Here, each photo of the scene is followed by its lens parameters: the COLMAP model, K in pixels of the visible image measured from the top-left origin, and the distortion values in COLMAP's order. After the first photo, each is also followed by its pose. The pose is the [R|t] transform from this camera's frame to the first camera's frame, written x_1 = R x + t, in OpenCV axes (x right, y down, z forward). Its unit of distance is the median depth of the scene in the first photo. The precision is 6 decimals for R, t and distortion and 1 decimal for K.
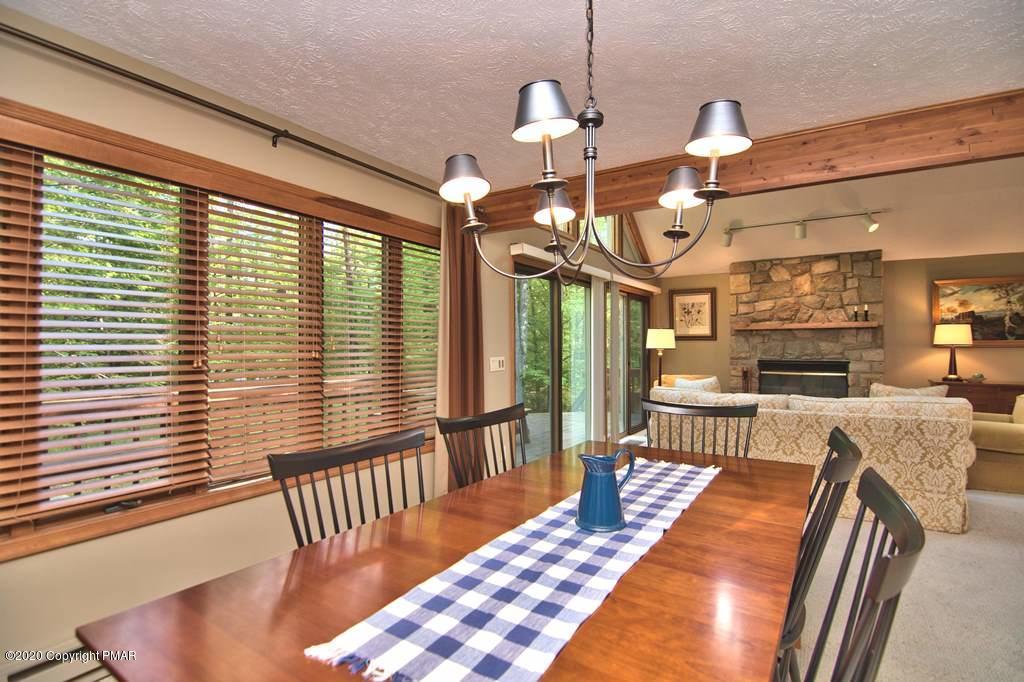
lens RADIAL K [[492.2, 0, 514.5], [0, 492.2, 344.5], [0, 0, 1]] dist [-0.018731, -0.000234]
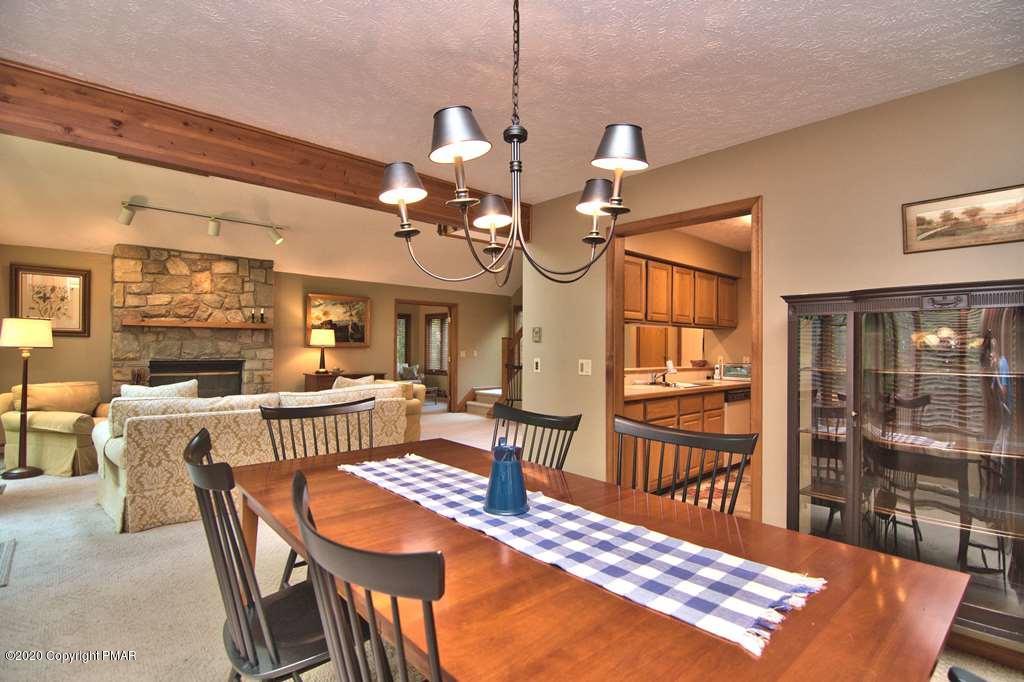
lens RADIAL K [[492.2, 0, 514.5], [0, 492.2, 344.5], [0, 0, 1]] dist [-0.018731, -0.000234]
pose [[0.247700, 0.009639, 0.968789, -0.199611], [-0.010107, 0.999922, -0.007365, 0.002471], [-0.968784, -0.007967, 0.247778, 0.164099]]
